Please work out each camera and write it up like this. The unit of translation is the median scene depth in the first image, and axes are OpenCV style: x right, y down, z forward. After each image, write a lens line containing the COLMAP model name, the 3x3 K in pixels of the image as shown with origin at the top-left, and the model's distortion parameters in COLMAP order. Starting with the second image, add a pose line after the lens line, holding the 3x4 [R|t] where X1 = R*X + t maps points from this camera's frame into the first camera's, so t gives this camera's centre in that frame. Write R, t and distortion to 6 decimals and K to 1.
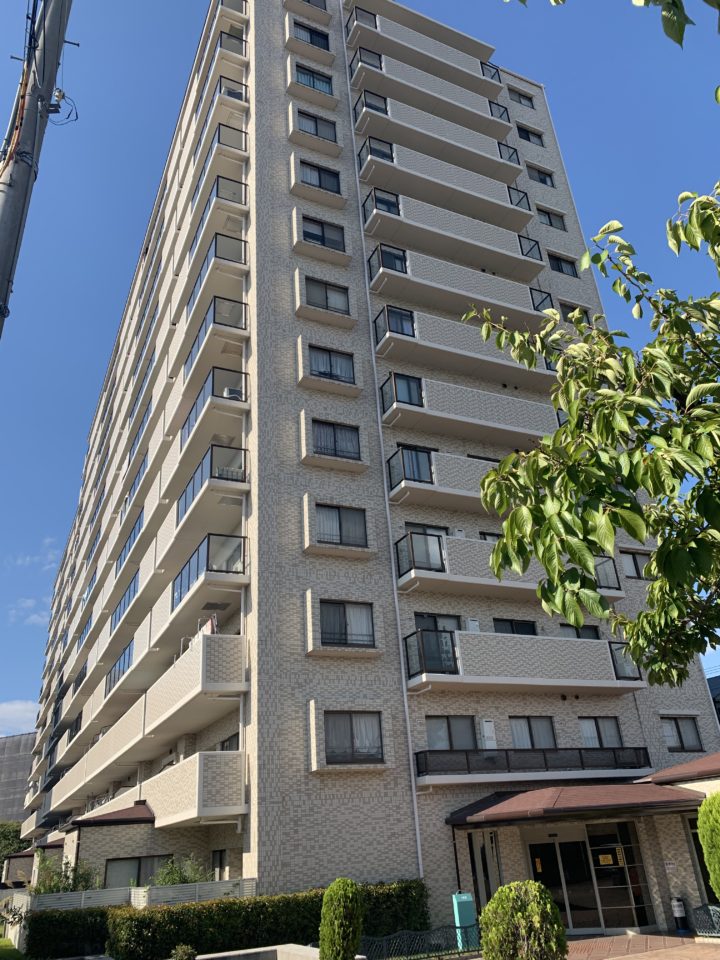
lens RADIAL K [[732.1, 0, 360.0], [0, 732.1, 480.0], [0, 0, 1]] dist [0.004023, 0.000081]
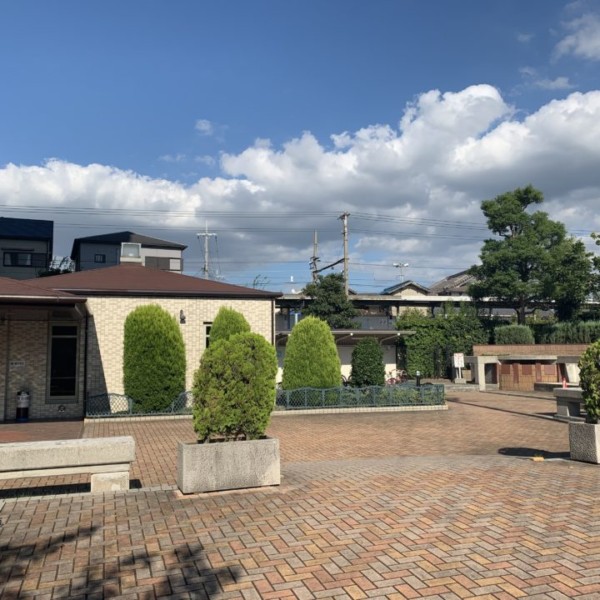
lens RADIAL K [[612.1, 0, 300.0], [0, 612.1, 300.0], [0, 0, 1]] dist [-0.008160, -0.011458]
pose [[0.144516, 0.149235, 0.978184, -0.310416], [-0.447830, 0.891387, -0.069831, 0.268267], [-0.882362, -0.427969, 0.195652, 0.427245]]
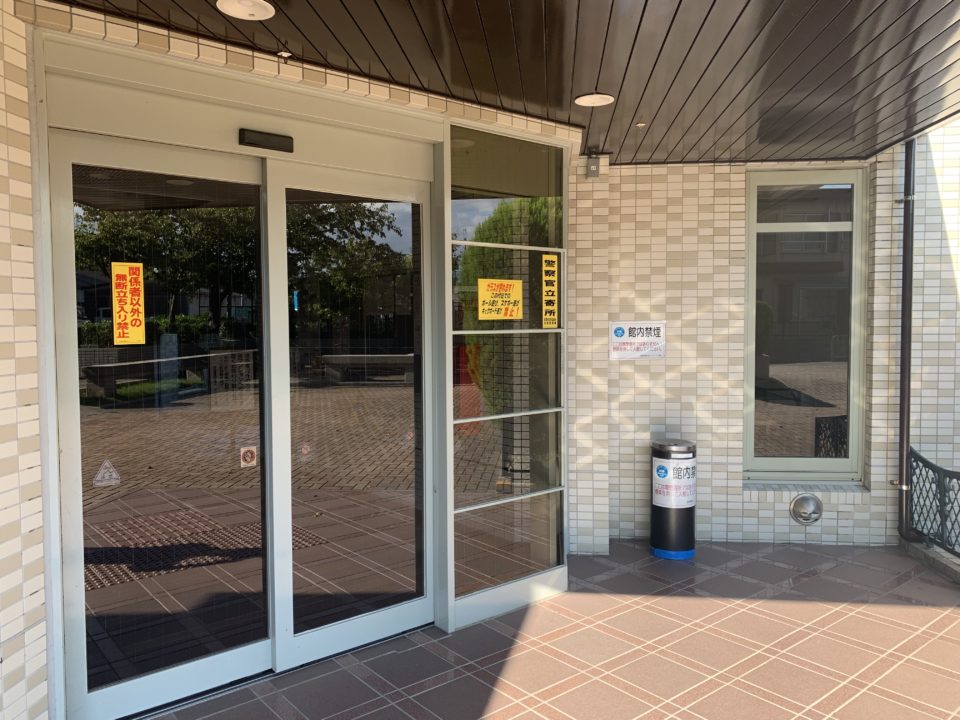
lens RADIAL K [[732.1, 0, 480.0], [0, 732.1, 360.0], [0, 0, 1]] dist [0.004023, 0.000081]
pose [[0.511167, 0.014768, 0.859354, 0.133287], [-0.413645, 0.880669, 0.230912, 0.407967], [-0.753396, -0.473502, 0.456278, 0.755740]]
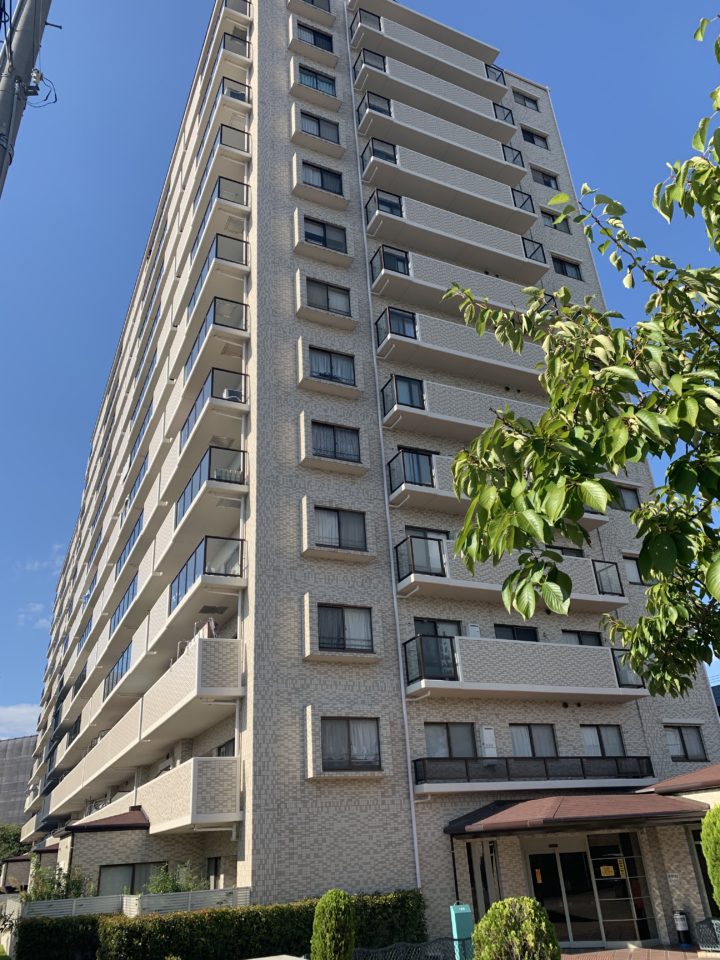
lens RADIAL K [[732.1, 0, 360.0], [0, 732.1, 480.0], [0, 0, 1]] dist [0.004023, 0.000081]
pose [[0.999962, 0.006041, -0.006237, 0.006295], [-0.006082, 0.999960, -0.006545, 0.002570], [0.006198, 0.006582, 0.999959, 0.011500]]
